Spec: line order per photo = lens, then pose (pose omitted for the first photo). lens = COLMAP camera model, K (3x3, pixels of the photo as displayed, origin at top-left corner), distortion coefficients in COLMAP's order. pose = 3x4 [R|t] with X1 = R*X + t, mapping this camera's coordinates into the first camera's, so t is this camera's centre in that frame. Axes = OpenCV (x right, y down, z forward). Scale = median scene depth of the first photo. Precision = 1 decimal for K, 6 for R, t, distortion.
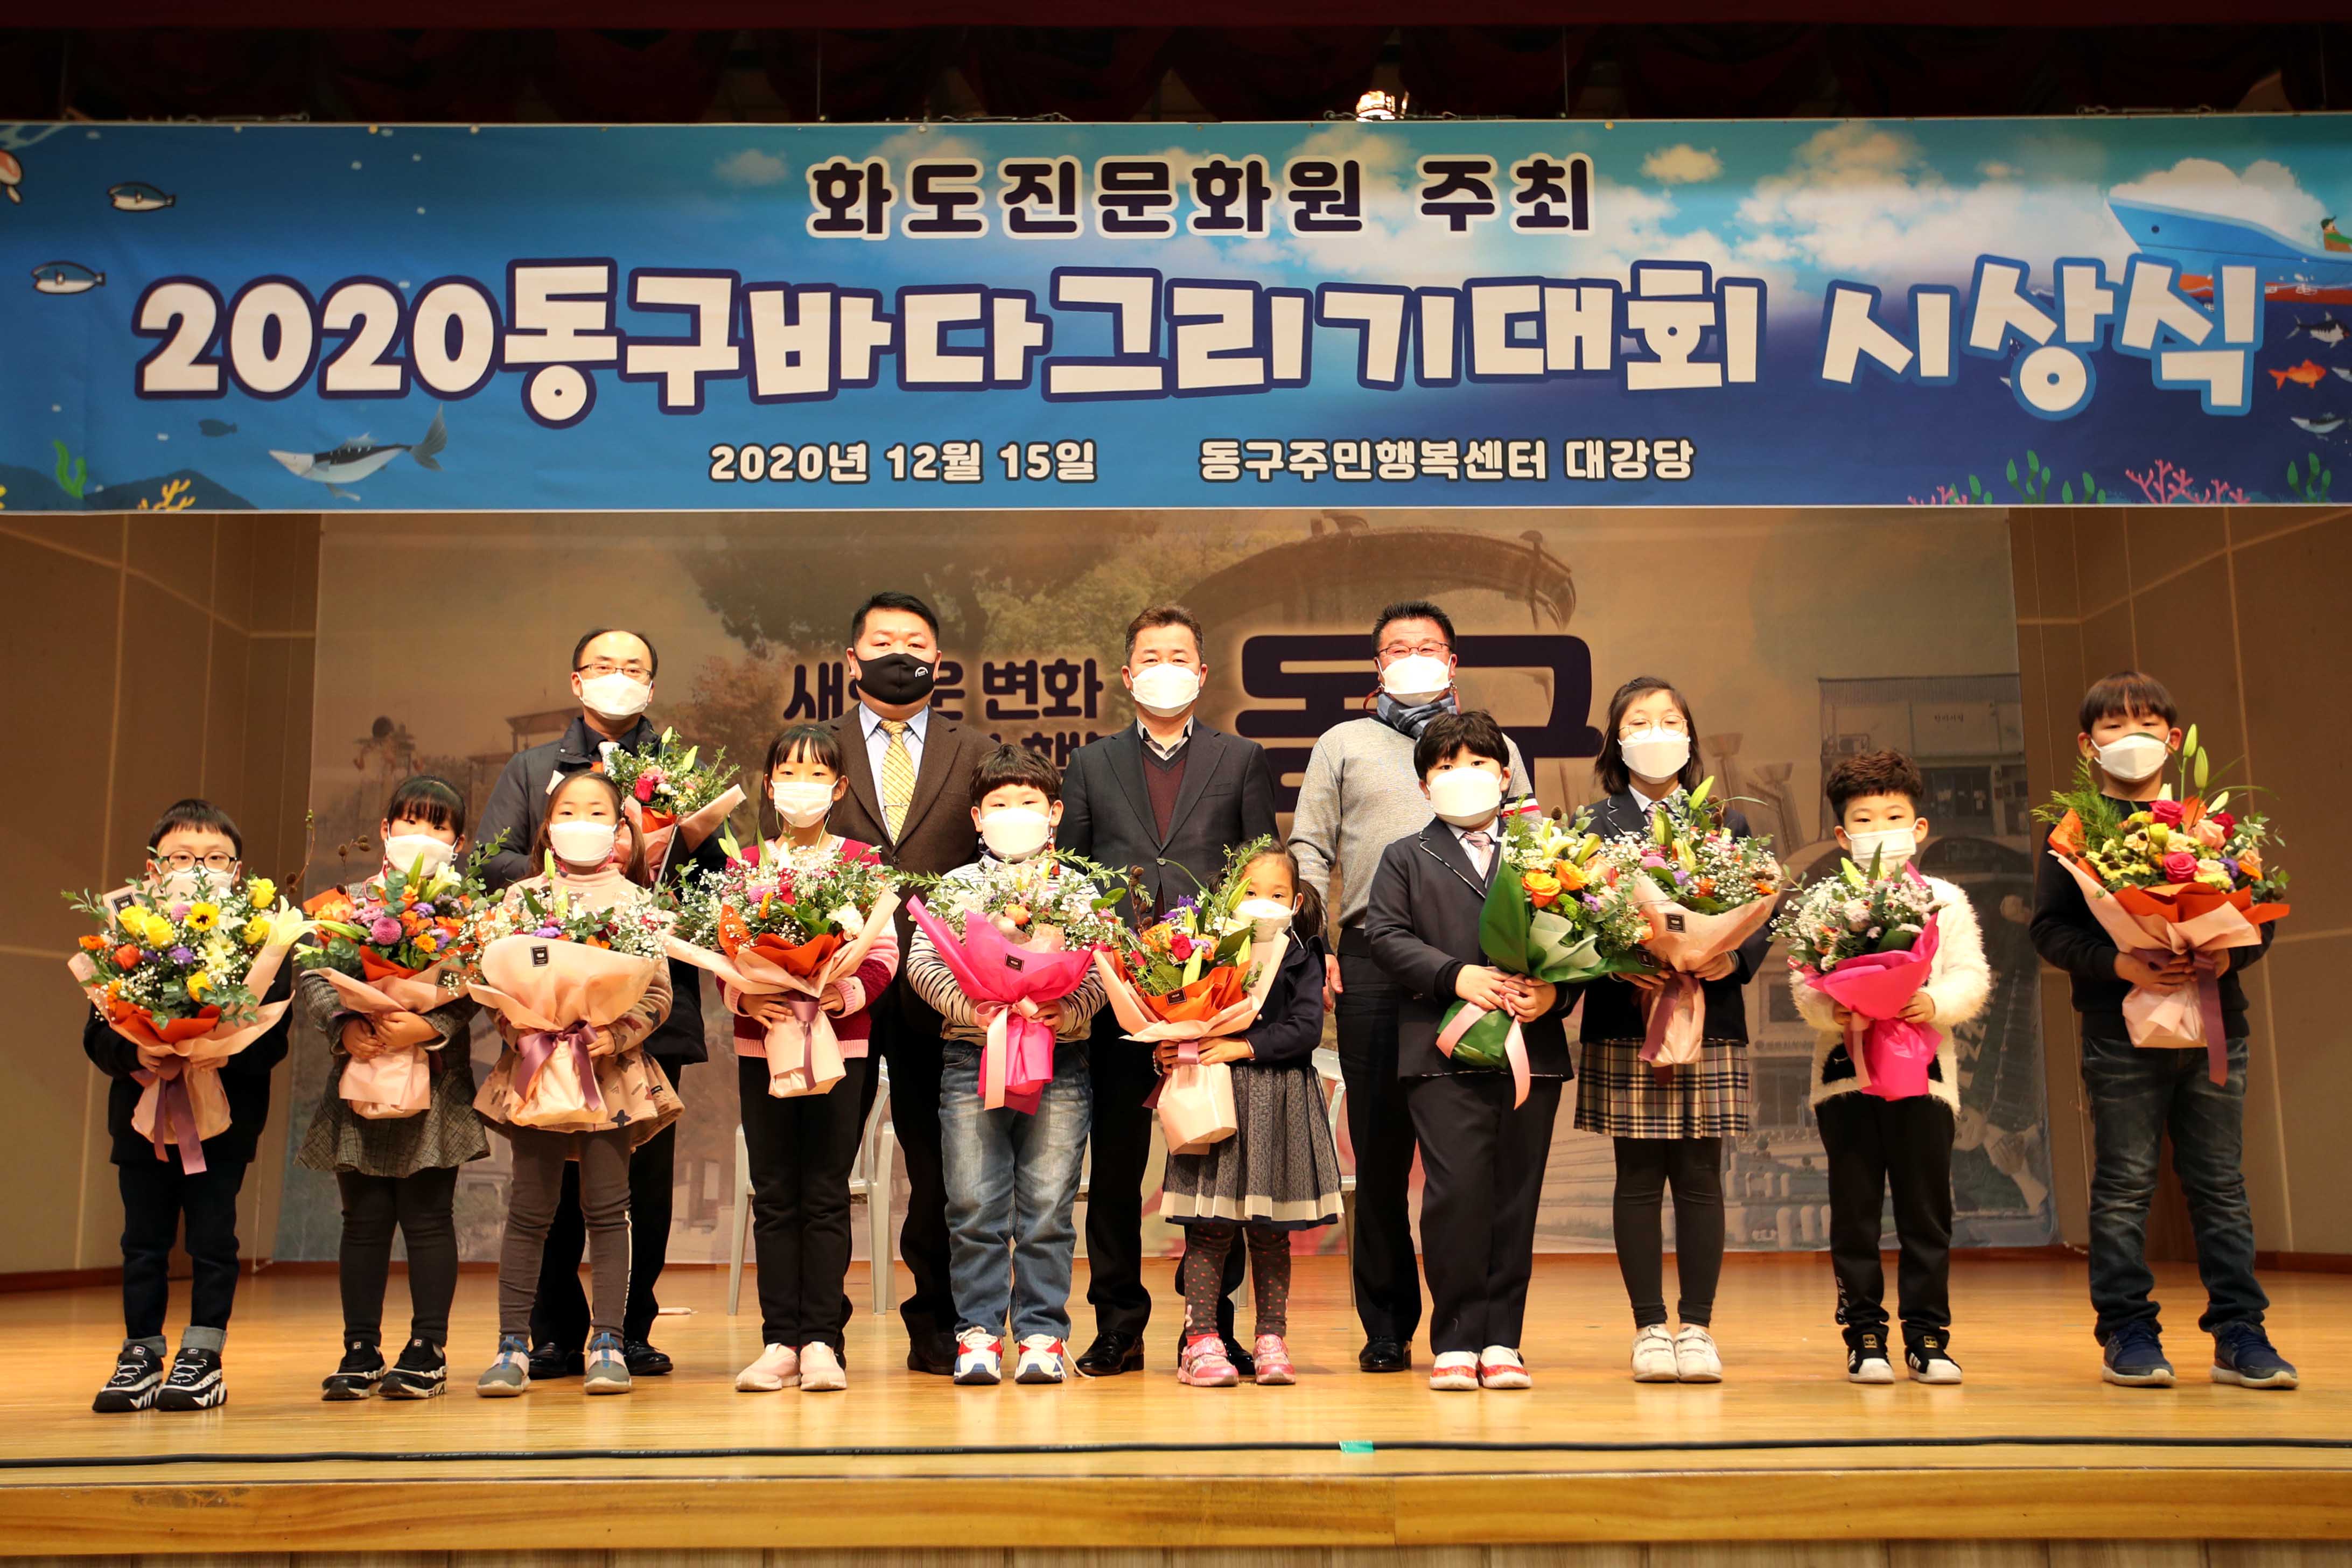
lens RADIAL K [[2416.5, 0, 1136.7], [0, 2416.5, 747.0], [0, 0, 1]] dist [-0.005076, 0.120155]
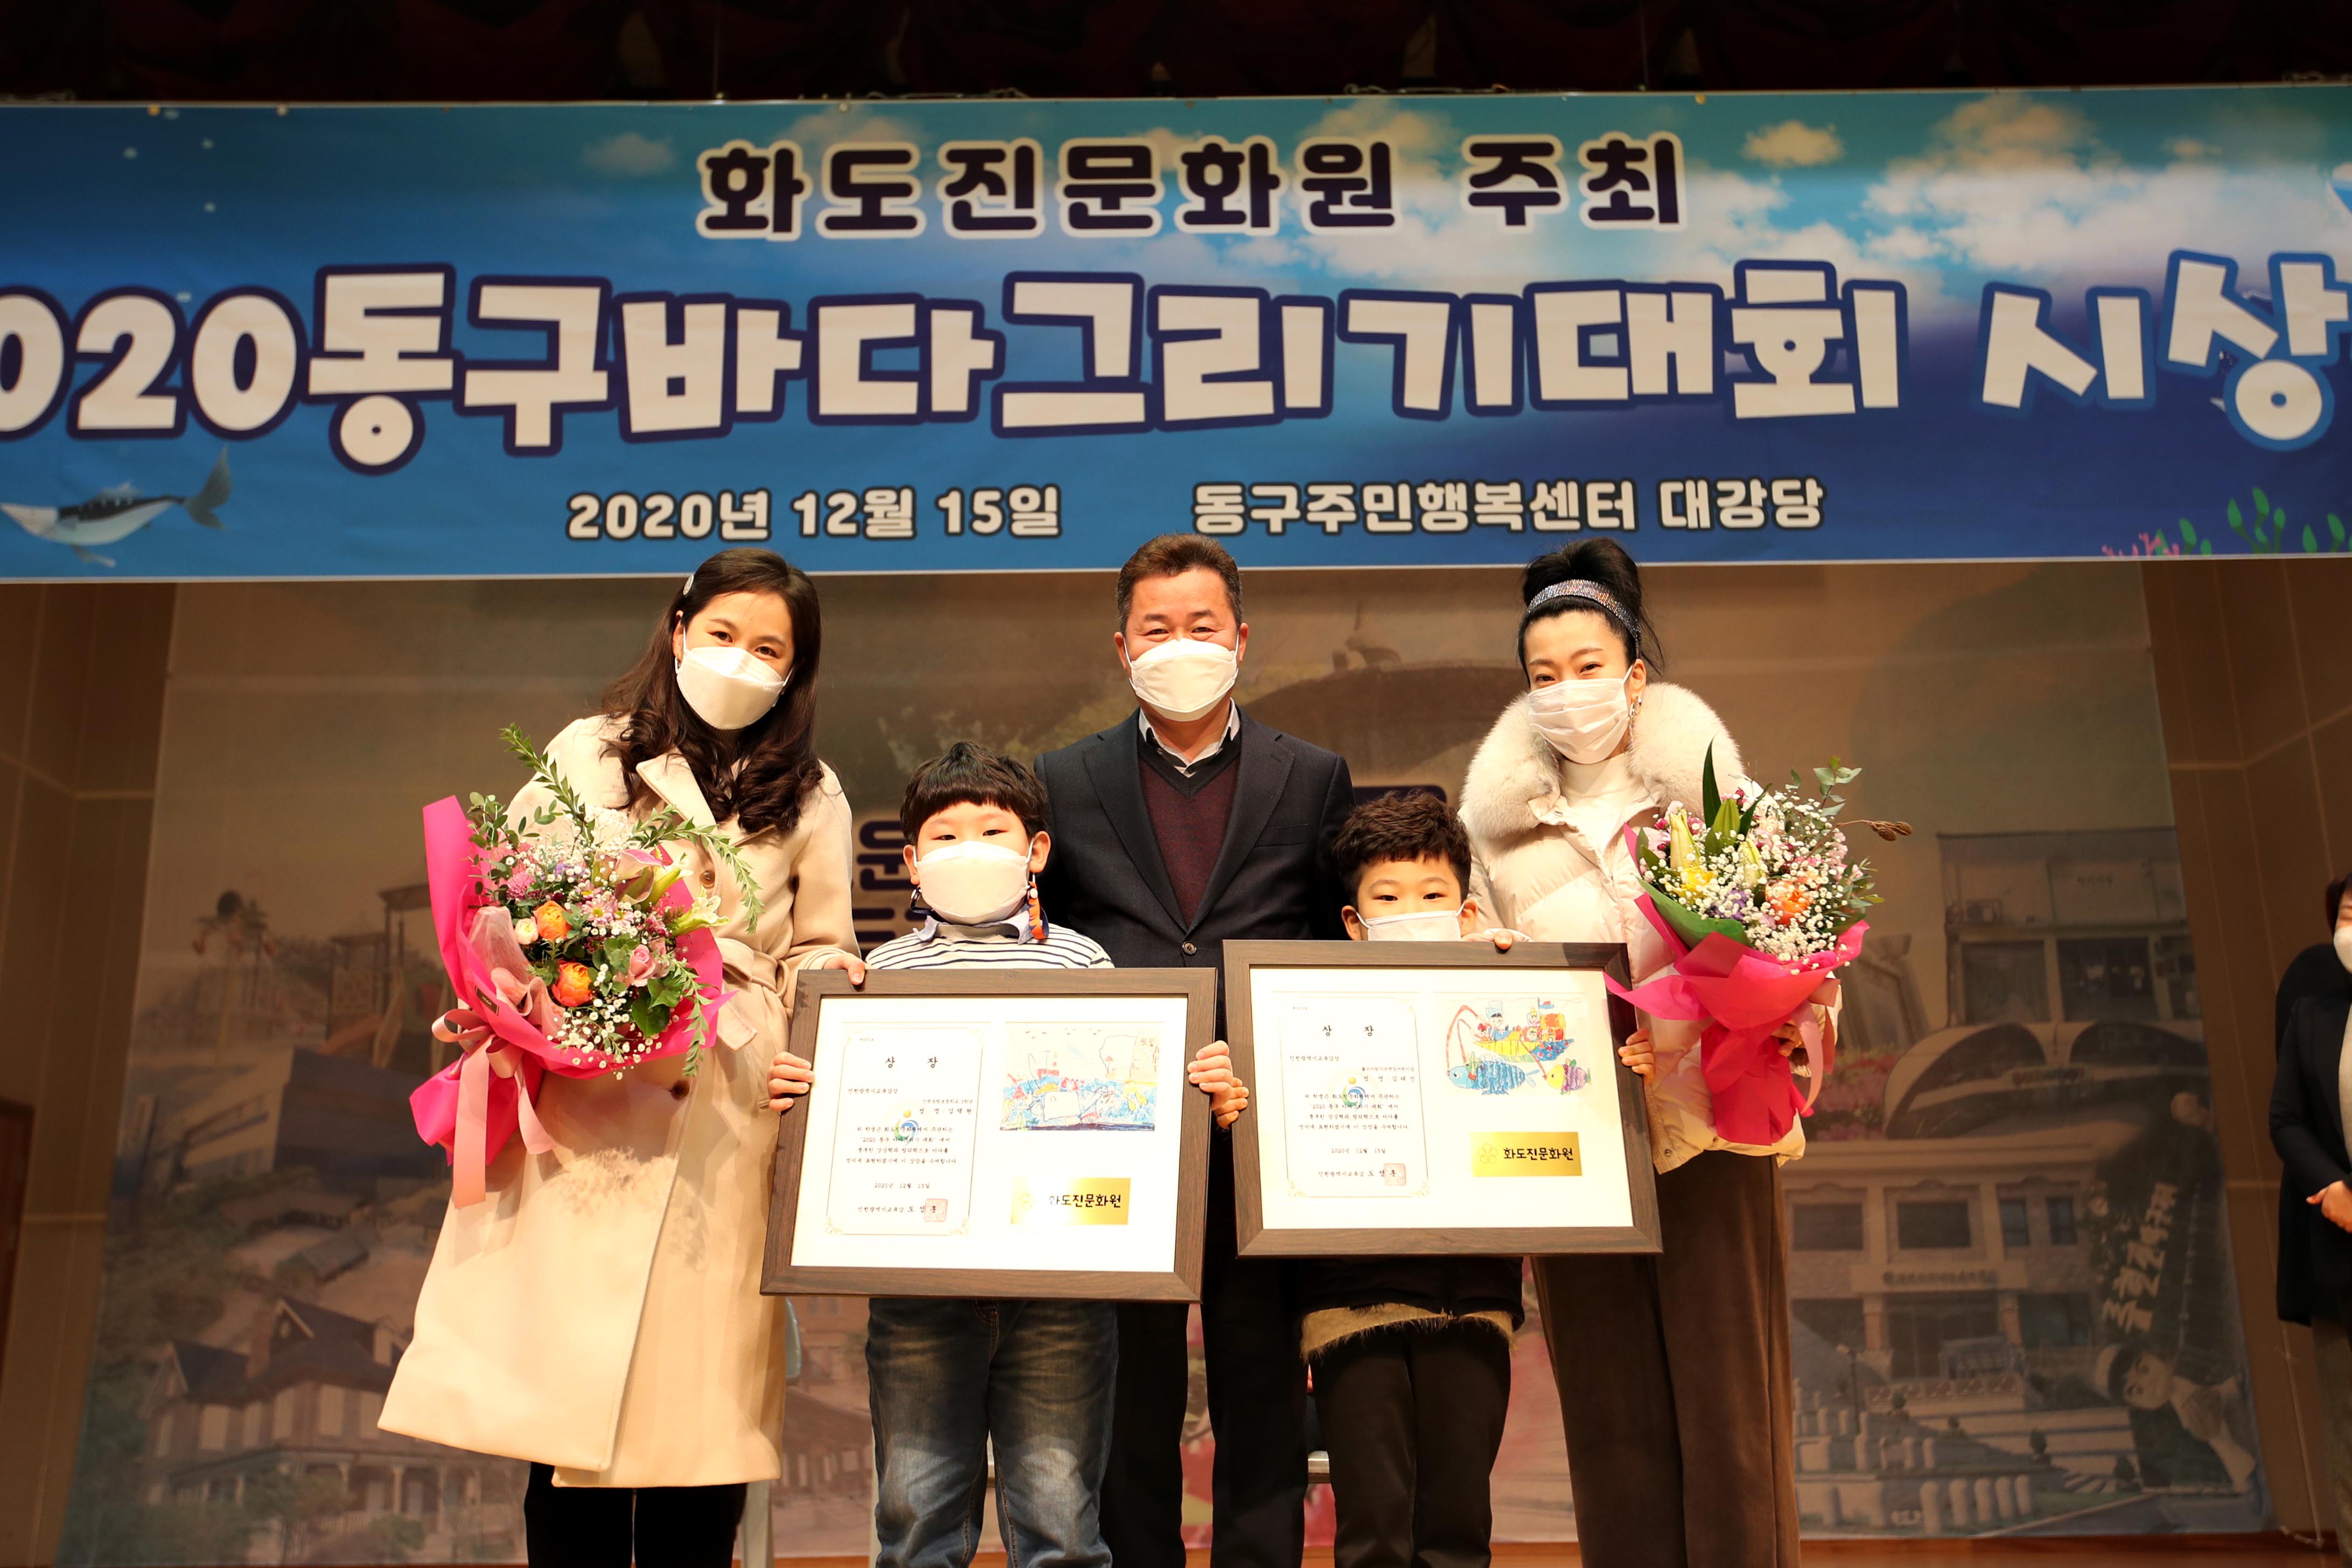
lens RADIAL K [[2466.2, 0, 1159.8], [0, 2466.2, 708.1], [0, 0, 1]] dist [0.000784, 0.120047]
pose [[0.999973, -0.006500, 0.003489, 0.011956], [0.006852, 0.993600, -0.112751, 0.035211], [-0.002733, 0.112772, 0.993617, 0.210230]]
